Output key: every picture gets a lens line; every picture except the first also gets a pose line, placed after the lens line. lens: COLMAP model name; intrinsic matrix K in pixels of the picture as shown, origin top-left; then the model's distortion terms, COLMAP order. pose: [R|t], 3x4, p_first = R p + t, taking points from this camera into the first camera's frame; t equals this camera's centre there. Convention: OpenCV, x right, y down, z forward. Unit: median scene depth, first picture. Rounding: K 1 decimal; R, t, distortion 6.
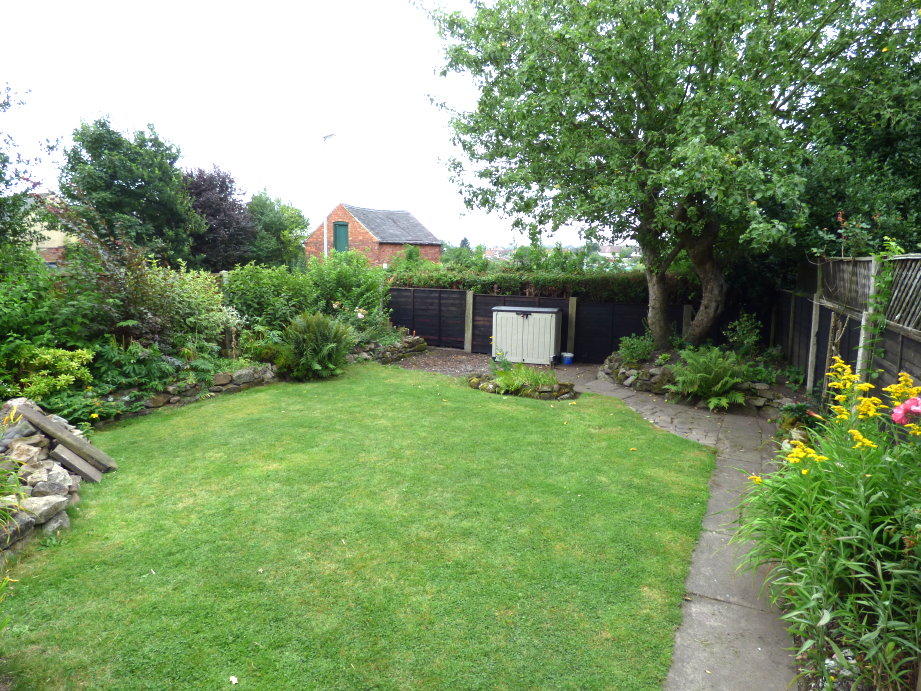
lens RADIAL K [[560.4, 0, 460.5], [0, 560.4, 345.5], [0, 0, 1]] dist [-0.017913, 0.002532]
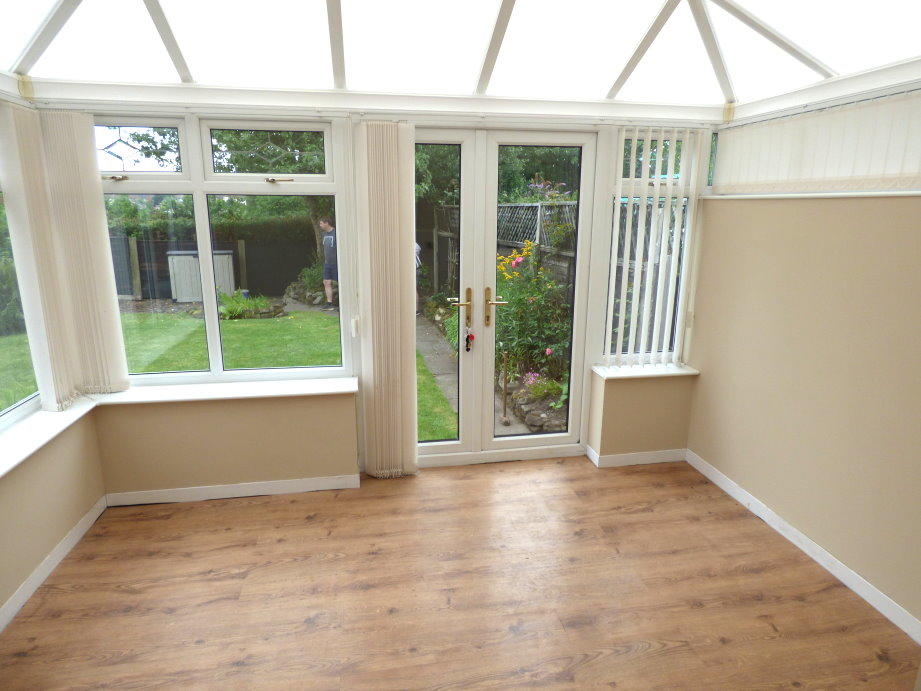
lens RADIAL K [[560.4, 0, 460.5], [0, 560.4, 345.5], [0, 0, 1]] dist [-0.017913, 0.002532]
pose [[0.762925, -0.149944, 0.628858, -0.211281], [0.091536, 0.987985, 0.124523, 0.025911], [-0.639974, -0.037439, 0.767484, -0.168975]]
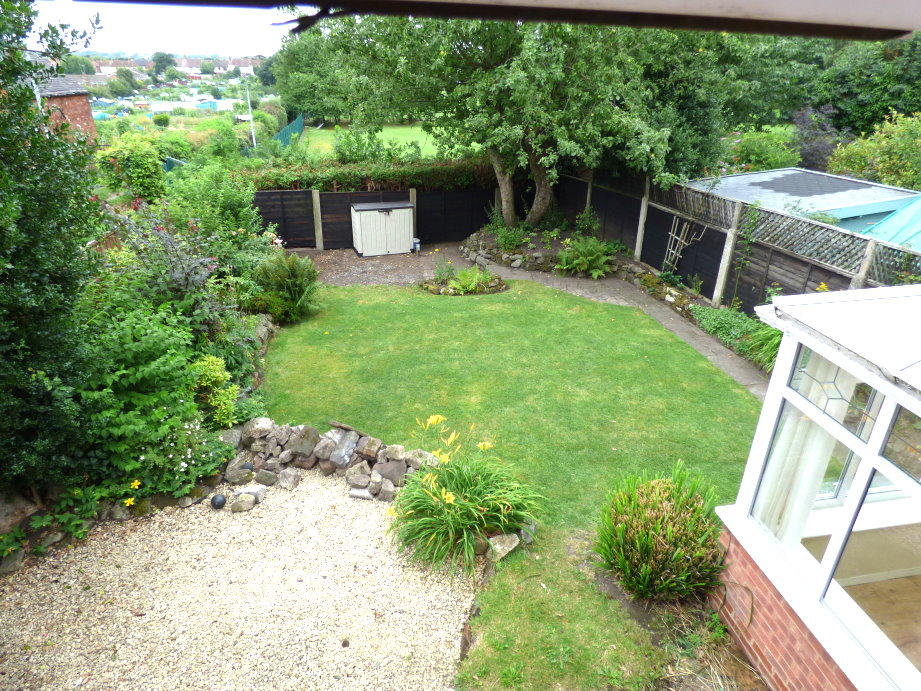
lens RADIAL K [[554.4, 0, 460.5], [0, 554.4, 345.5], [0, 0, 1]] dist [-0.025958, 0.000697]
pose [[0.777926, -0.265736, 0.569399, -0.468082], [0.085741, 0.942589, 0.322761, -0.145847], [-0.622478, -0.202264, 0.756049, 0.016176]]
